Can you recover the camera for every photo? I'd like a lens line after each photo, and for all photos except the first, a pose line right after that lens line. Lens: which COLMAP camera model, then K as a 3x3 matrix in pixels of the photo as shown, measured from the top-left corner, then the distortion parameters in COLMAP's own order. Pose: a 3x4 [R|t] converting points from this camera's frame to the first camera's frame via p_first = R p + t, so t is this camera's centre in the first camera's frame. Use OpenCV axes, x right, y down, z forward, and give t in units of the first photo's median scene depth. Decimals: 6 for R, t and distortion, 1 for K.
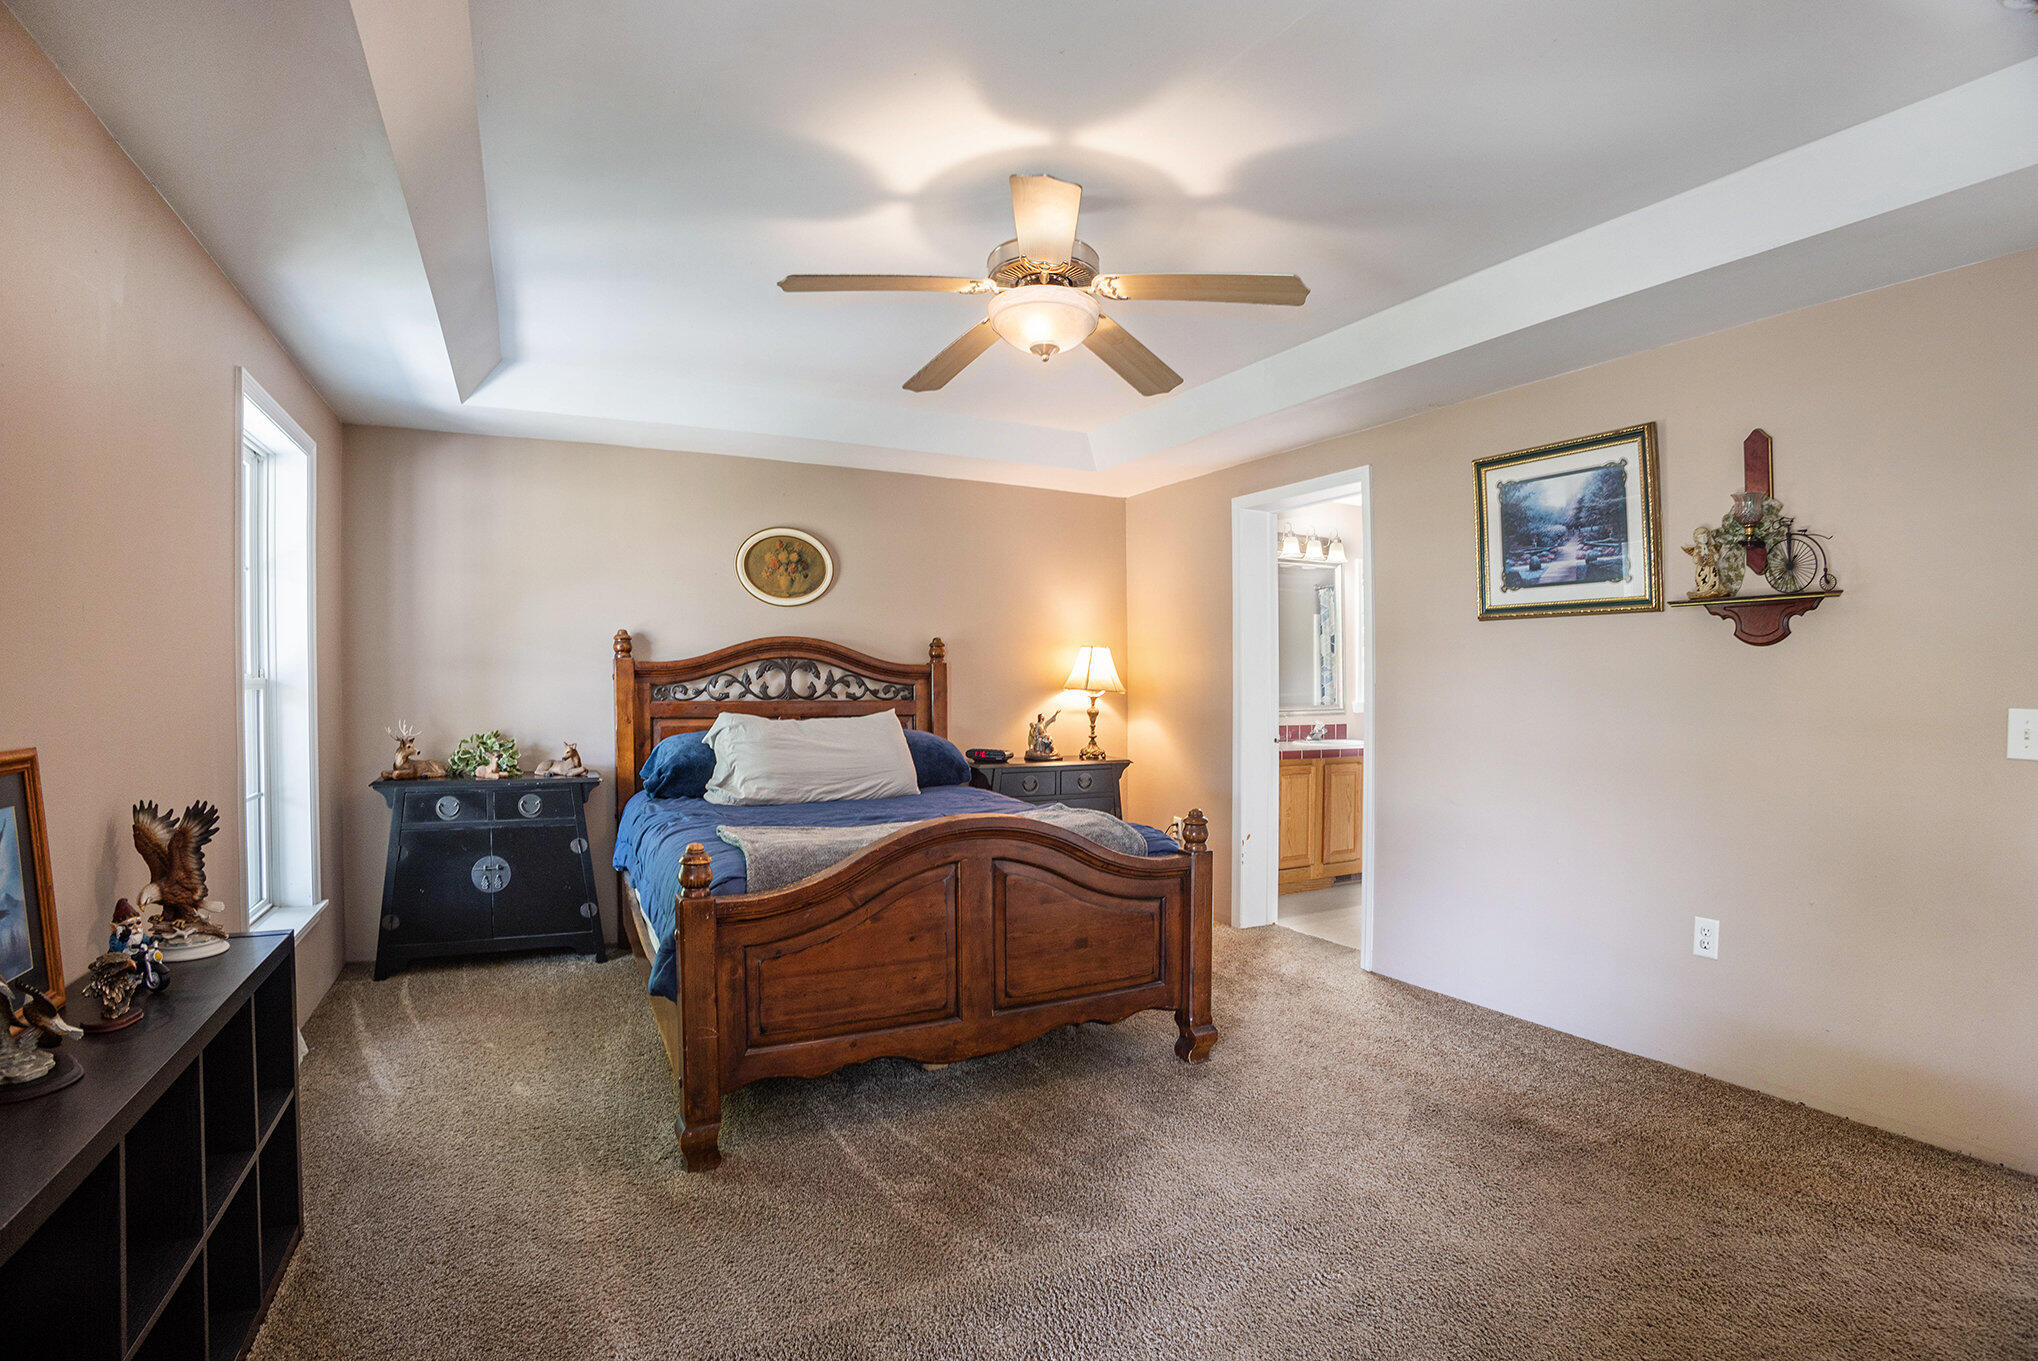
lens RADIAL K [[938.5, 0, 1014.1], [0, 938.5, 696.3], [0, 0, 1]] dist [-0.117020, 0.037238]
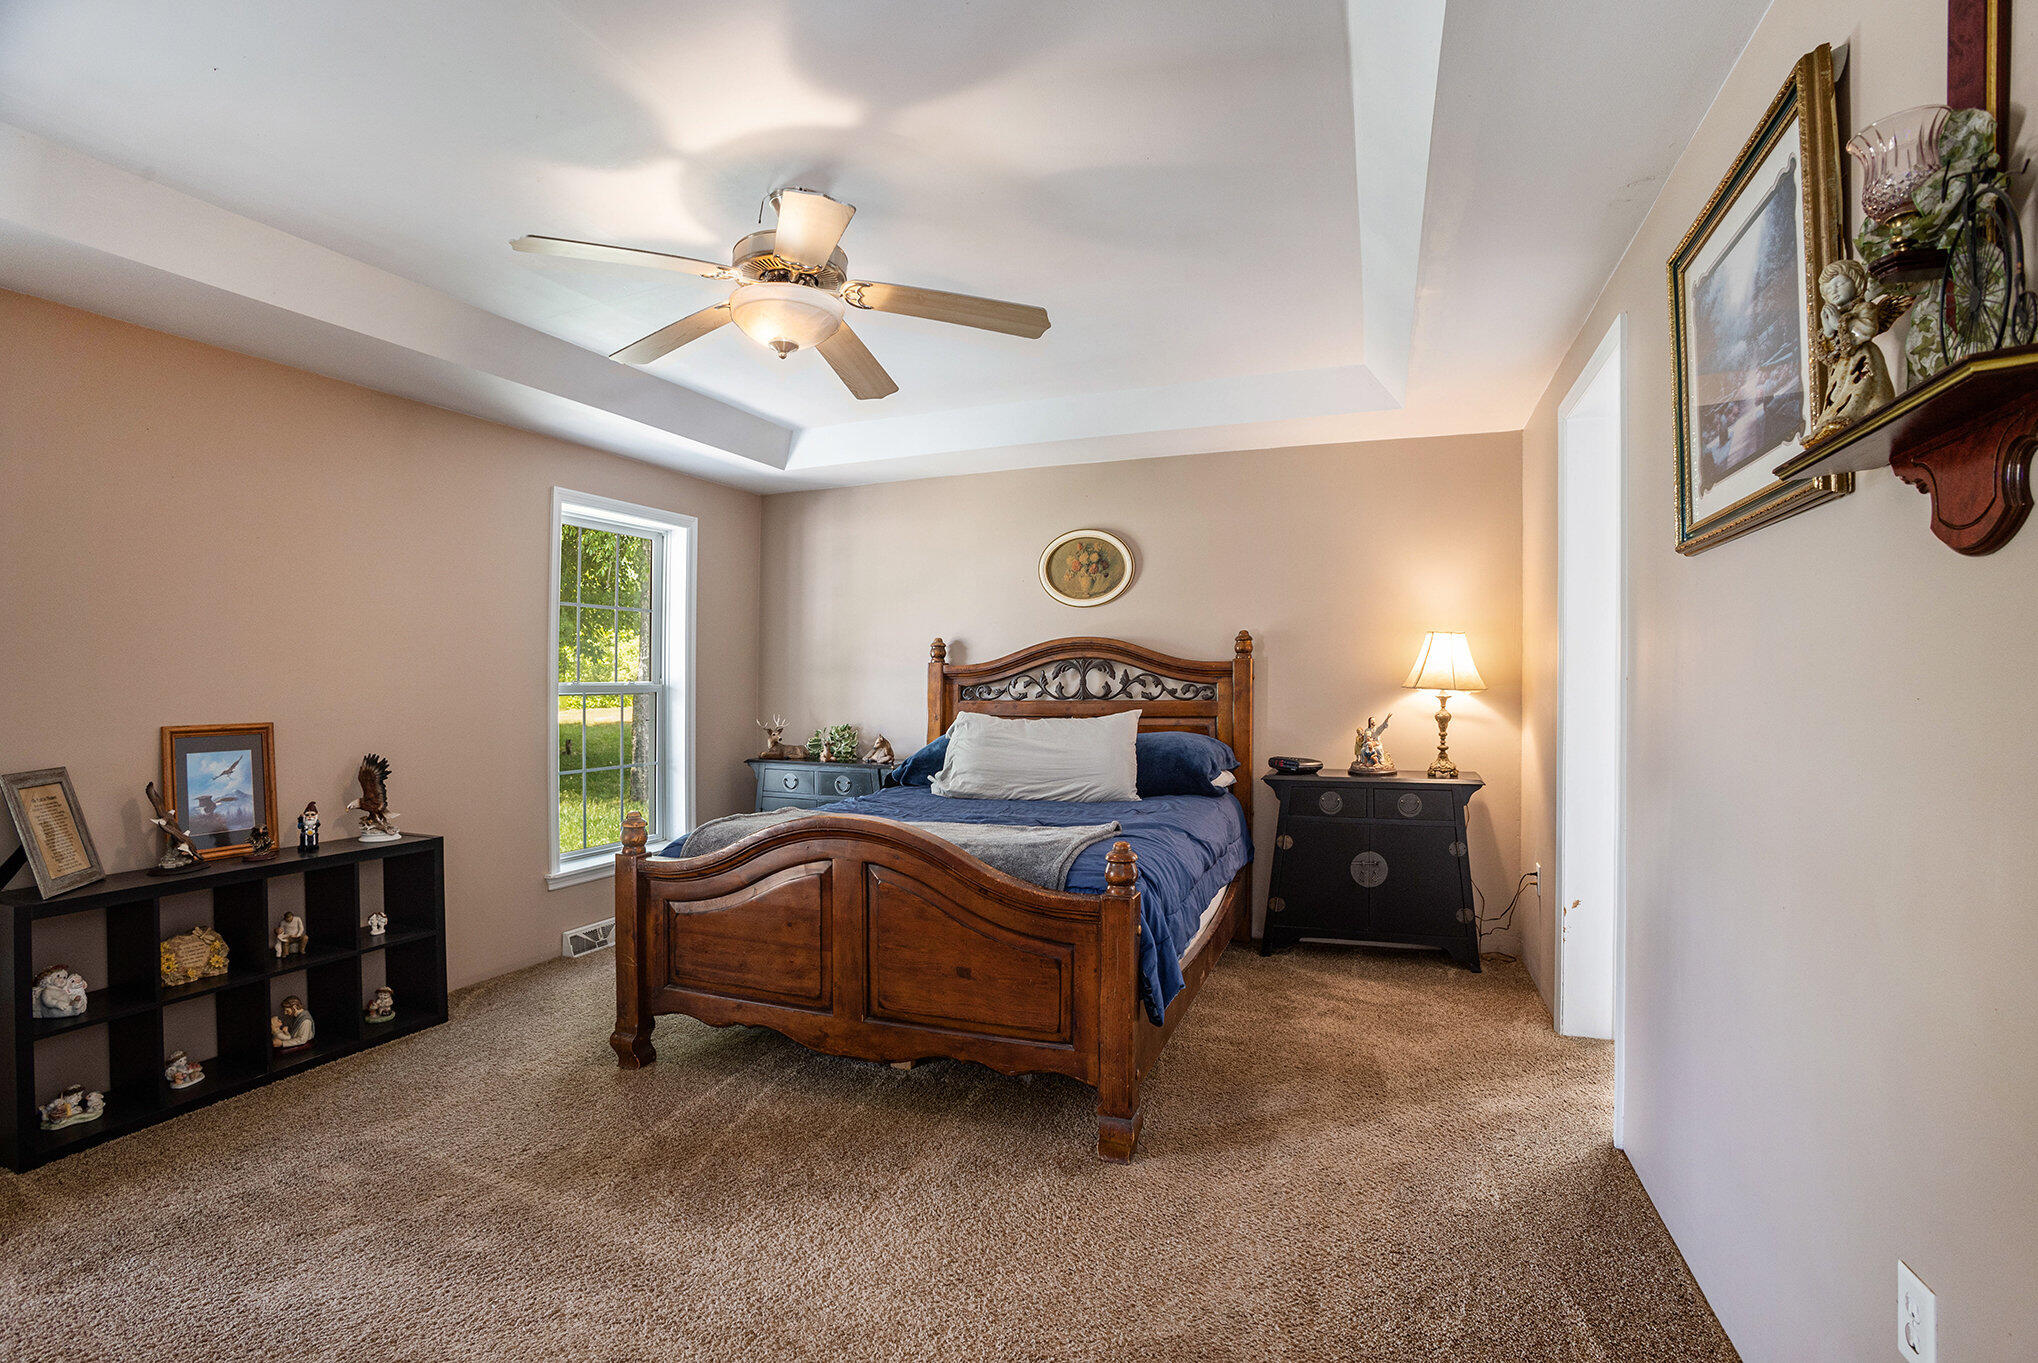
lens RADIAL K [[938.5, 0, 1014.1], [0, 938.5, 697.3], [0, 0, 1]] dist [-0.117020, 0.037238]
pose [[0.663381, 0.000581, -0.748282, 0.479798], [0.001224, 0.999998, 0.001861, -0.000835], [0.748281, -0.002150, 0.663378, 0.274797]]
